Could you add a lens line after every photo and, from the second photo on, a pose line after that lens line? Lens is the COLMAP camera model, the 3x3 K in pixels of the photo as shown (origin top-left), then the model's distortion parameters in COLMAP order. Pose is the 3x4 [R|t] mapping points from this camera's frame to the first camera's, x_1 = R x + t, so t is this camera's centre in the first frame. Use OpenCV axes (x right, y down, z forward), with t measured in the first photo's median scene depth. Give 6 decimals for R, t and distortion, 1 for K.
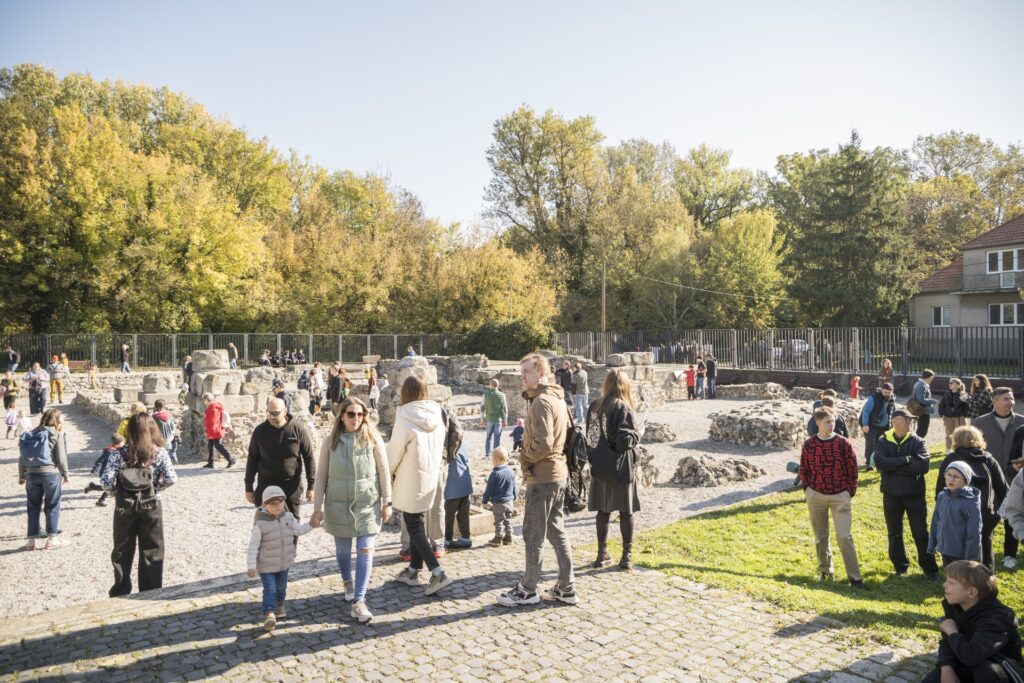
lens RADIAL K [[705.8, 0, 512.0], [0, 705.8, 341.5], [0, 0, 1]] dist [-0.122480, 0.096984]
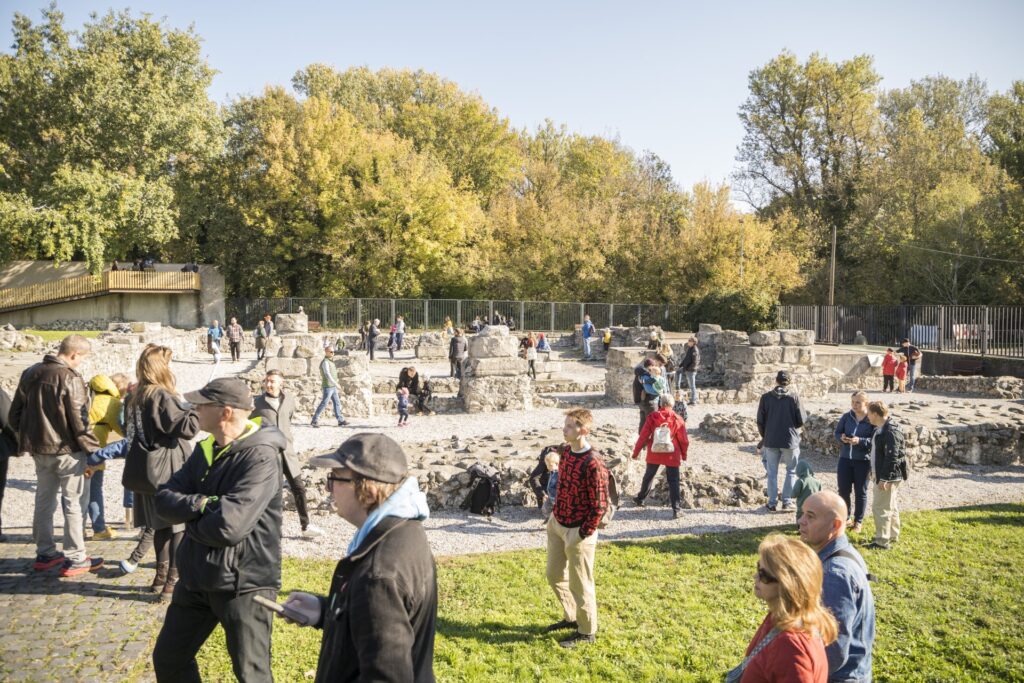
lens RADIAL K [[705.8, 0, 512.0], [0, 705.8, 341.5], [0, 0, 1]] dist [-0.122480, 0.096984]
pose [[0.911422, 0.040382, -0.409485, 0.108868], [-0.022496, 0.998574, 0.048406, -0.001664], [0.410856, -0.034907, 0.911032, 0.060640]]
